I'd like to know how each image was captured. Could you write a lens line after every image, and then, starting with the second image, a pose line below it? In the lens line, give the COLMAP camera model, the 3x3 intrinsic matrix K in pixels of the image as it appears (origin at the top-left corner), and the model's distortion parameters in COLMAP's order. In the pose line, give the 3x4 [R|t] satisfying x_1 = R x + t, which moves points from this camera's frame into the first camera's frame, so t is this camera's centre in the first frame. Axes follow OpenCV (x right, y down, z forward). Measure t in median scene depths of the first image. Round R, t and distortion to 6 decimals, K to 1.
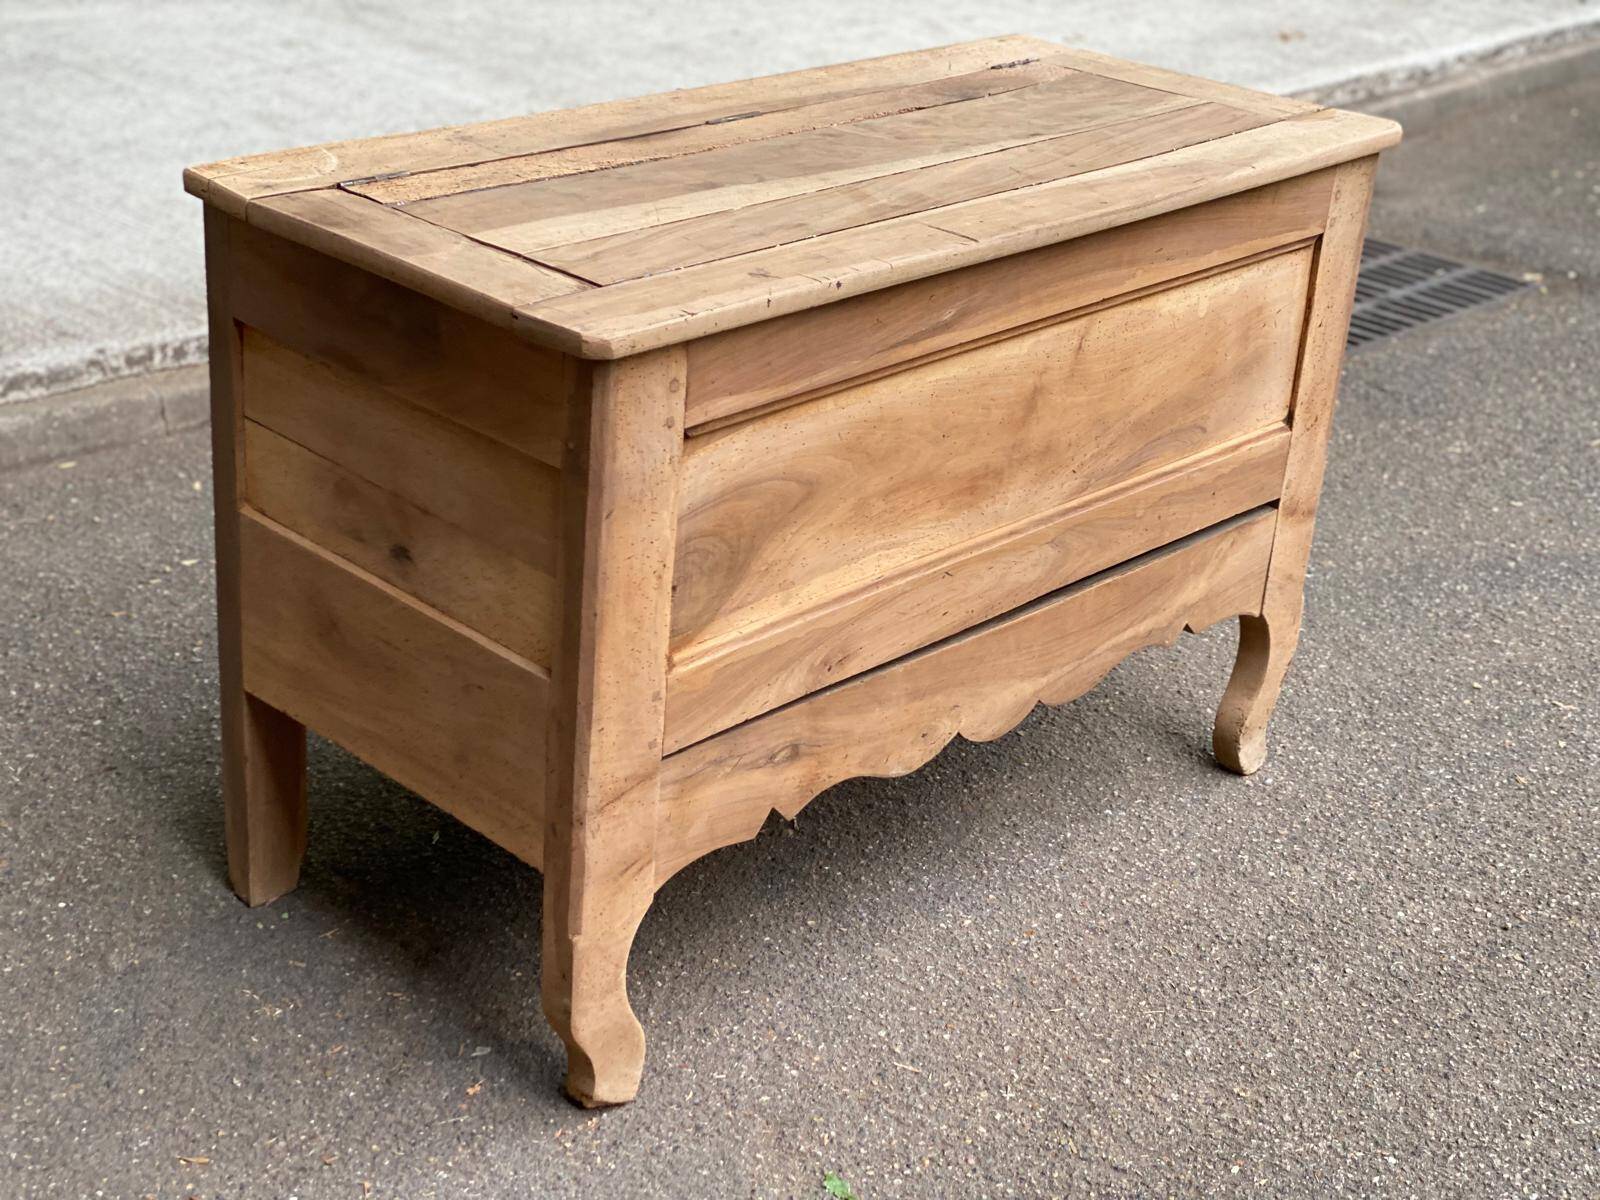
lens RADIAL K [[2392.8, 0, 831.7], [0, 2392.8, 619.9], [0, 0, 1]] dist [0.119384, 0.000000]
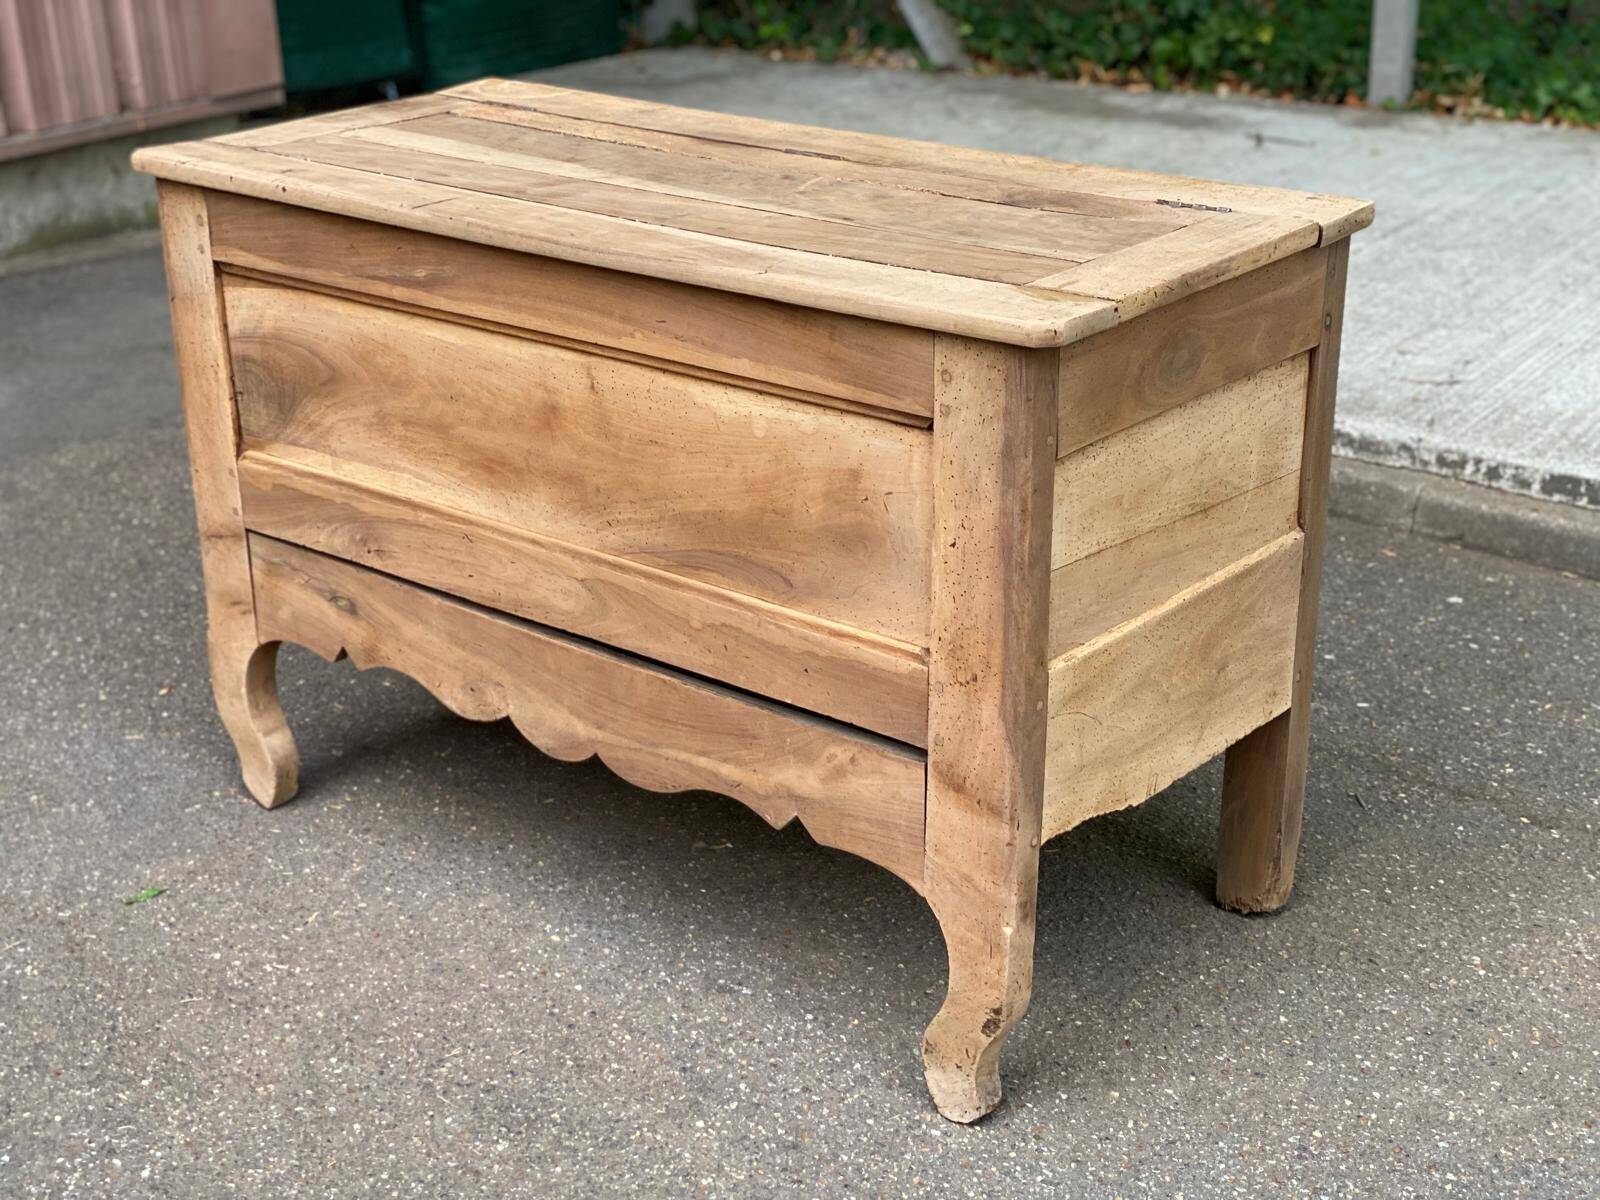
lens RADIAL K [[2392.8, 0, 823.2], [0, 2392.8, 603.3], [0, 0, 1]] dist [0.119384, 0.000000]
pose [[0.070071, 0.306135, -0.949406, 1.081372], [-0.410028, 0.876467, 0.252353, -0.327546], [0.909377, 0.371601, 0.186939, 0.959323]]
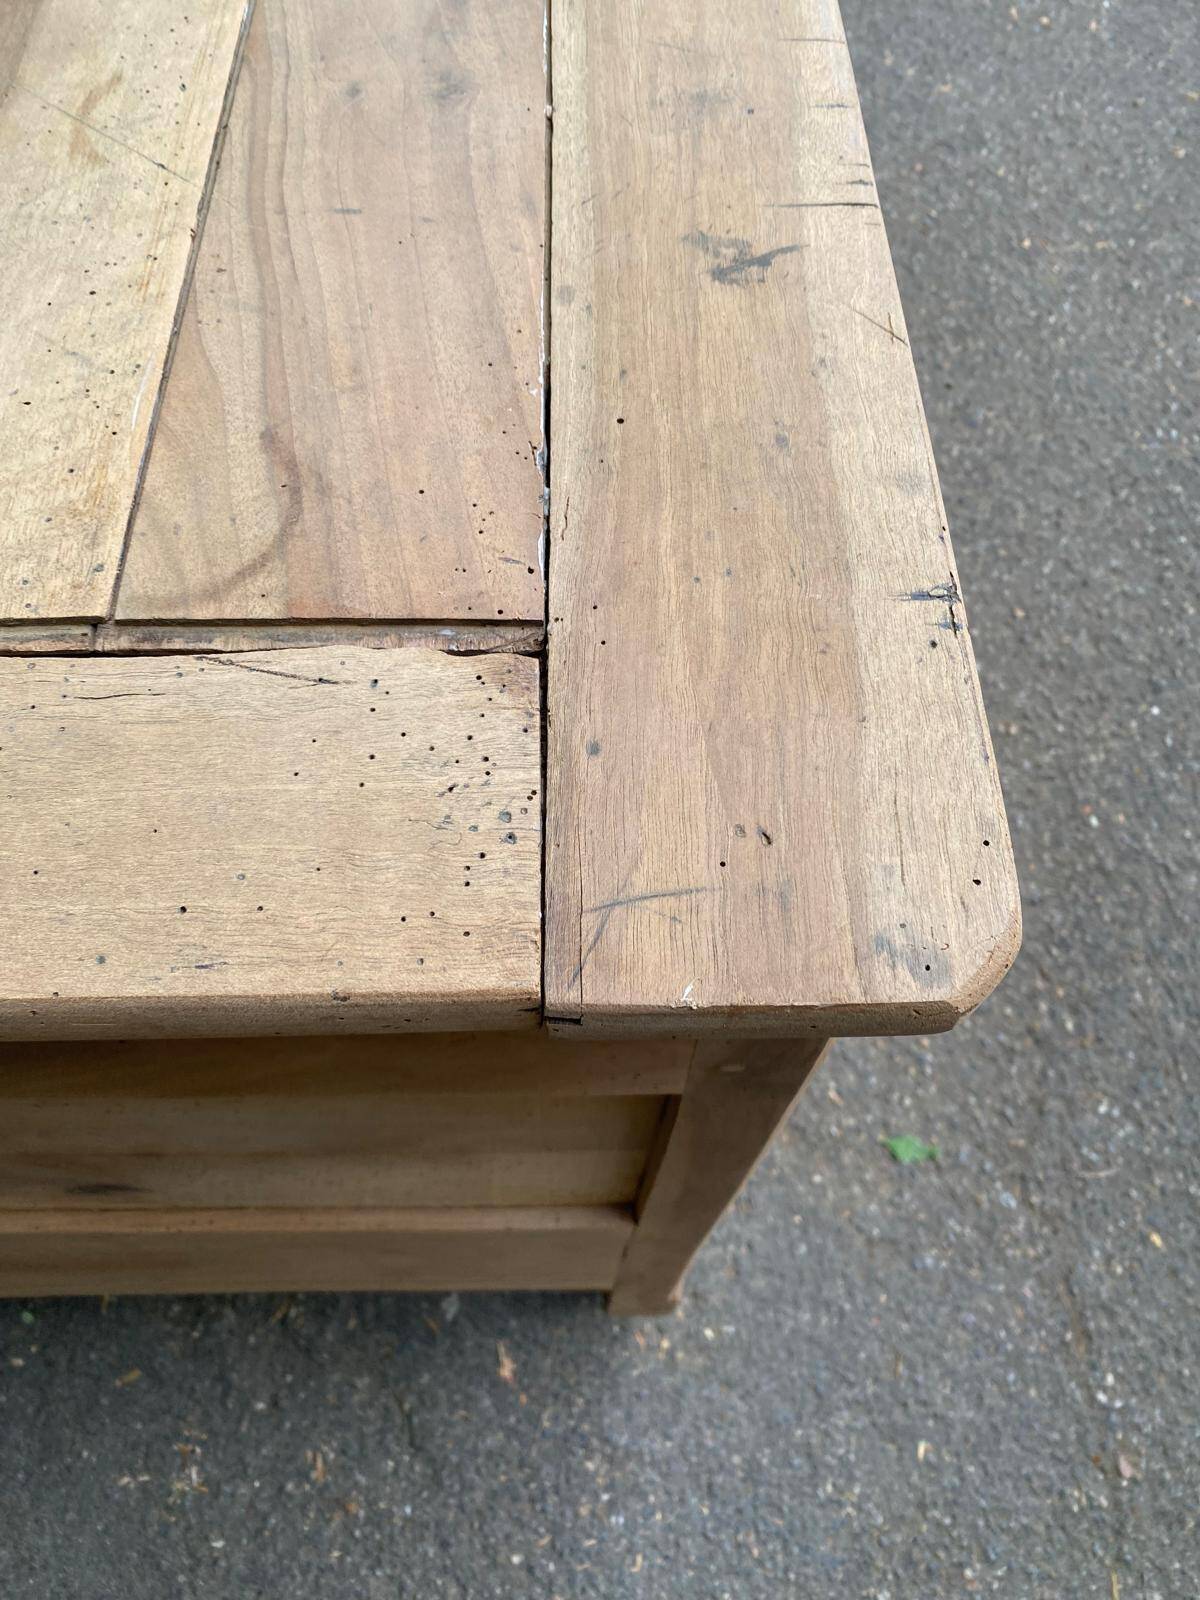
lens RADIAL K [[1223.3, 0, 603.2], [0, 1223.3, 776.6], [0, 0, 1]] dist [0.016422, -0.019088]
pose [[0.713008, -0.628477, 0.310862, -0.125373], [0.313708, 0.682450, 0.660189, -0.186951], [-0.627062, -0.373200, 0.683751, 0.754837]]
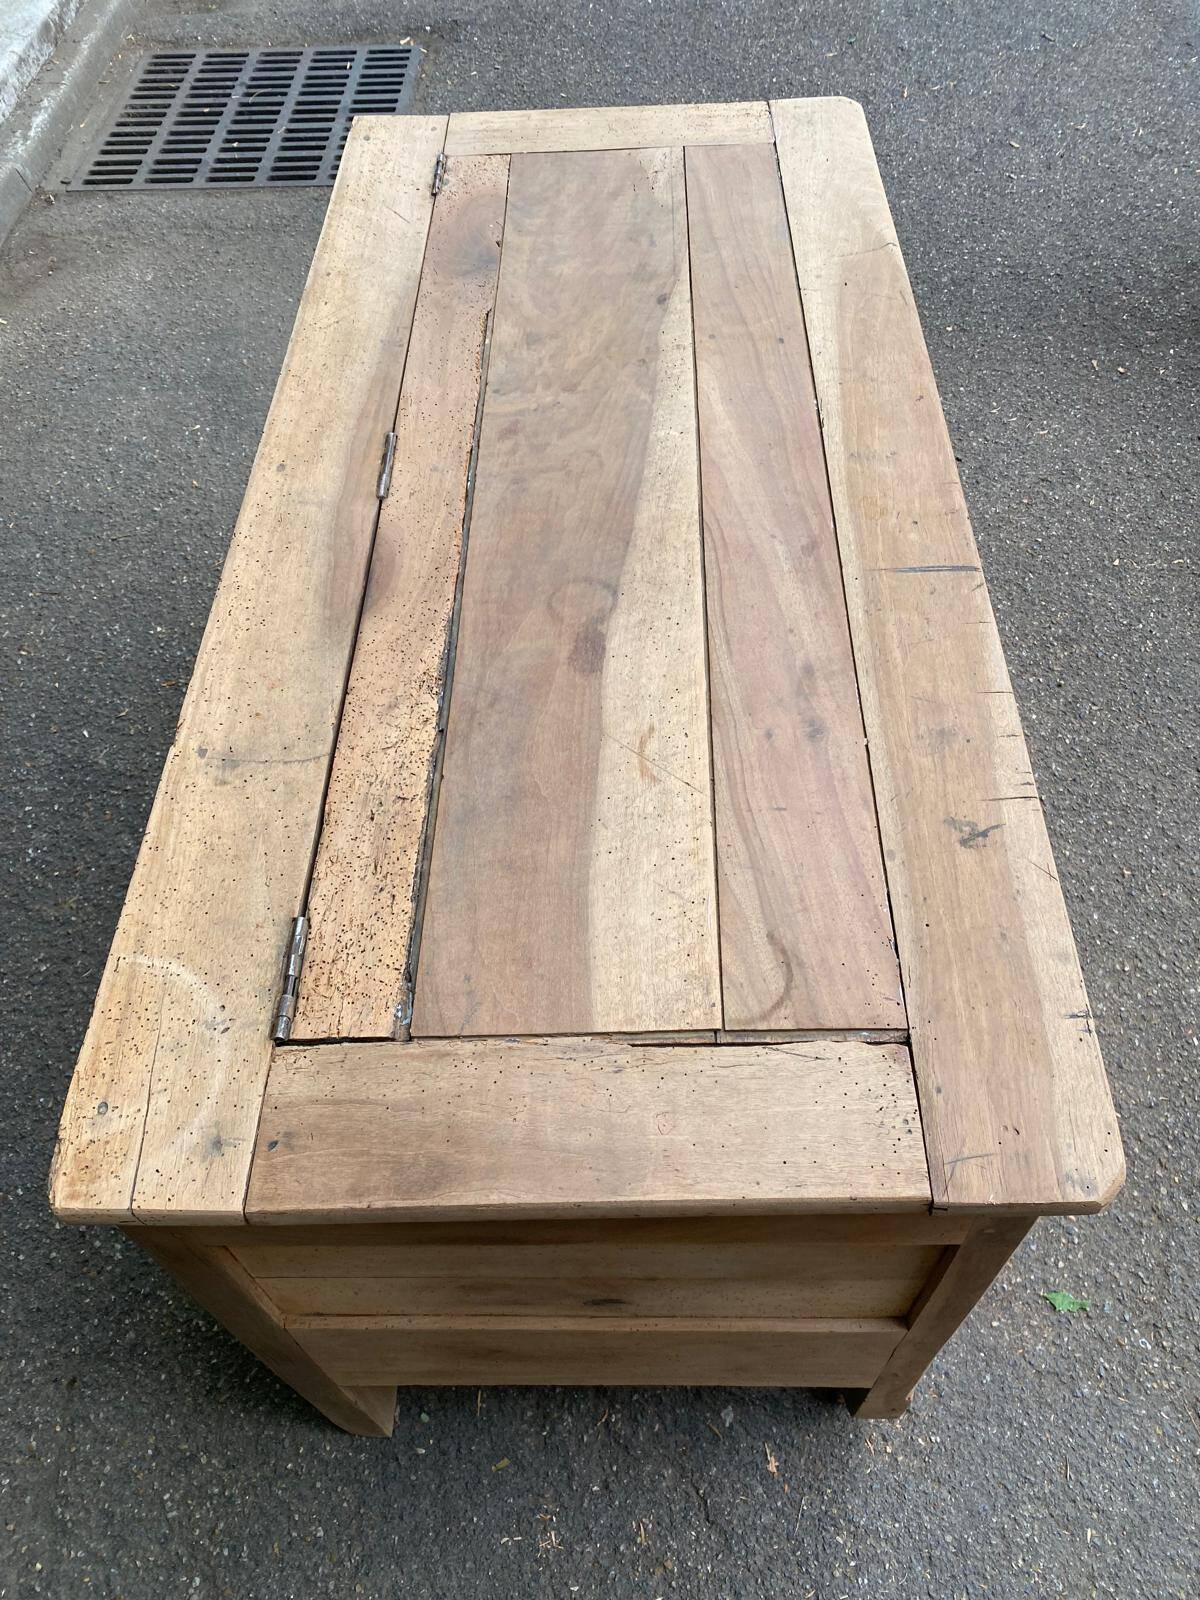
lens RADIAL K [[1223.3, 0, 619.1], [0, 1223.3, 782.4], [0, 0, 1]] dist [0.016422, -0.019088]
pose [[0.728219, -0.598338, 0.334198, -0.193418], [0.368800, 0.753134, 0.544772, -0.346271], [-0.577654, -0.273461, 0.769113, 0.681435]]
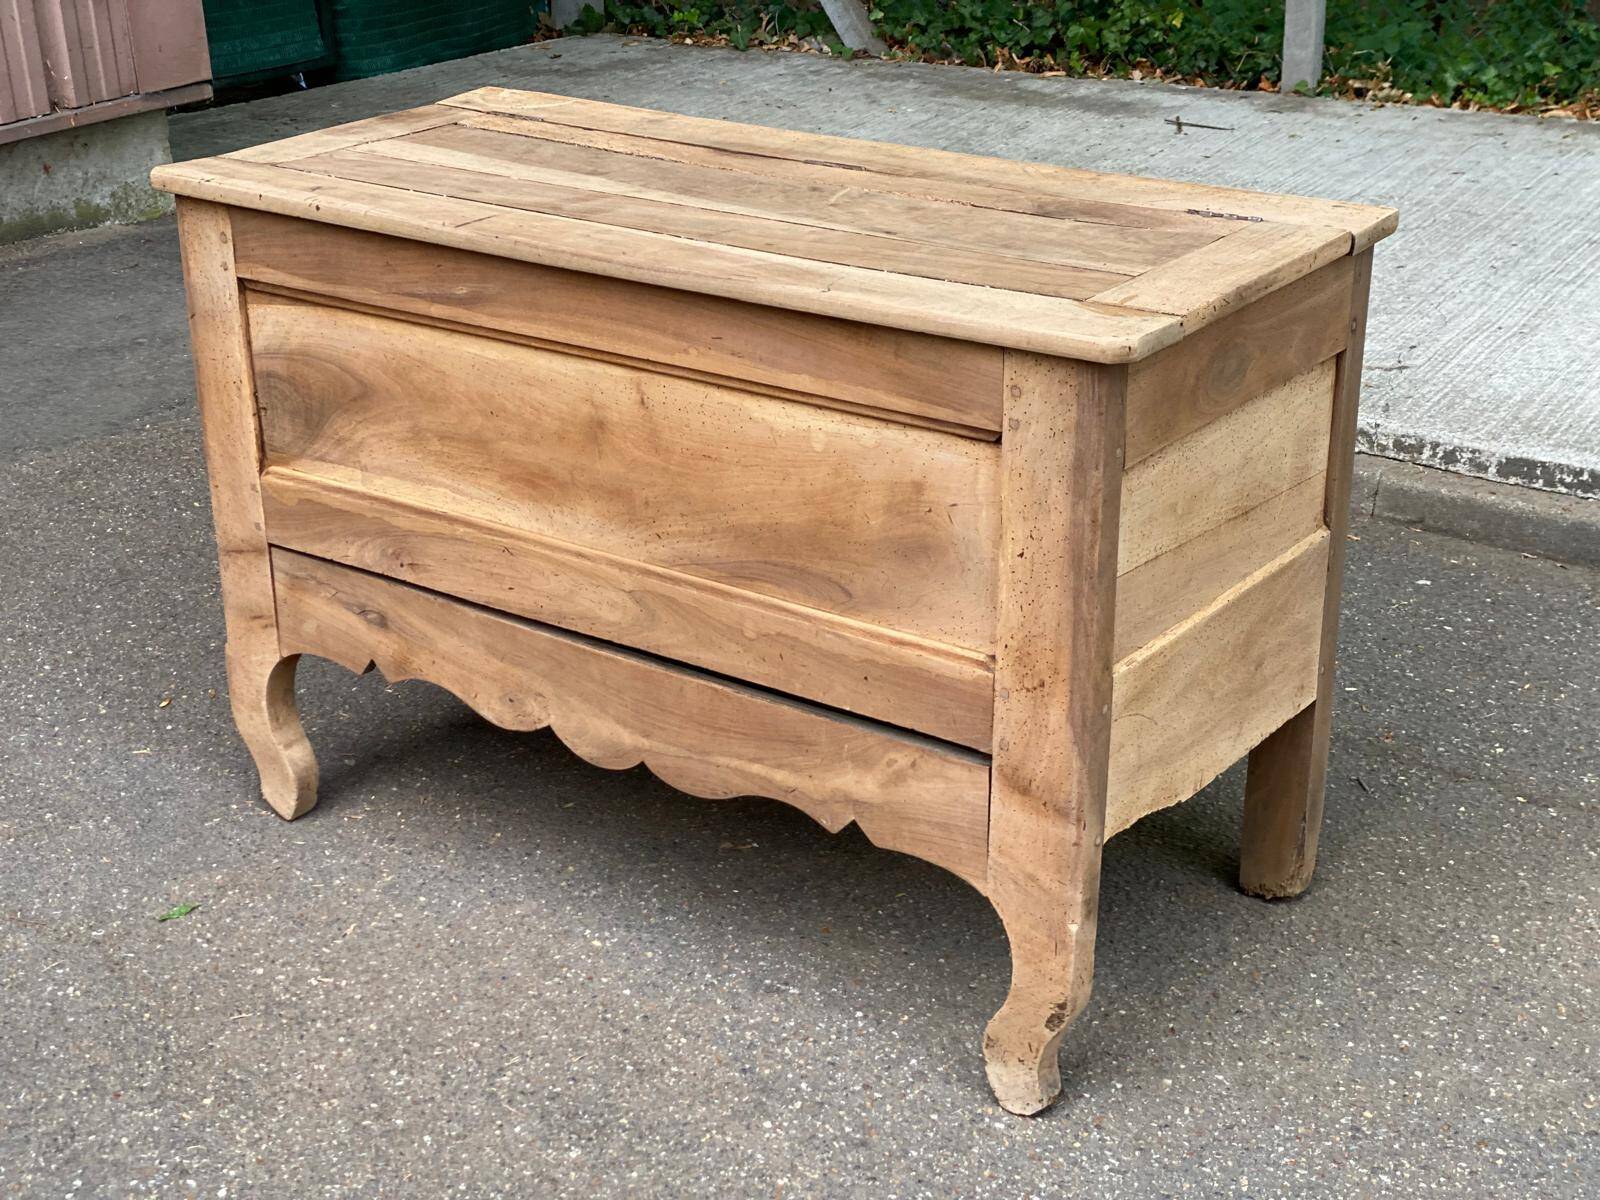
lens RADIAL K [[2392.8, 0, 830.1], [0, 2392.8, 599.3], [0, 0, 1]] dist [0.119384, 0.000000]
pose [[0.134080, 0.313706, -0.940006, 1.086073], [-0.406150, 0.882638, 0.236629, -0.313168], [0.903916, 0.350056, 0.245756, 0.877844]]
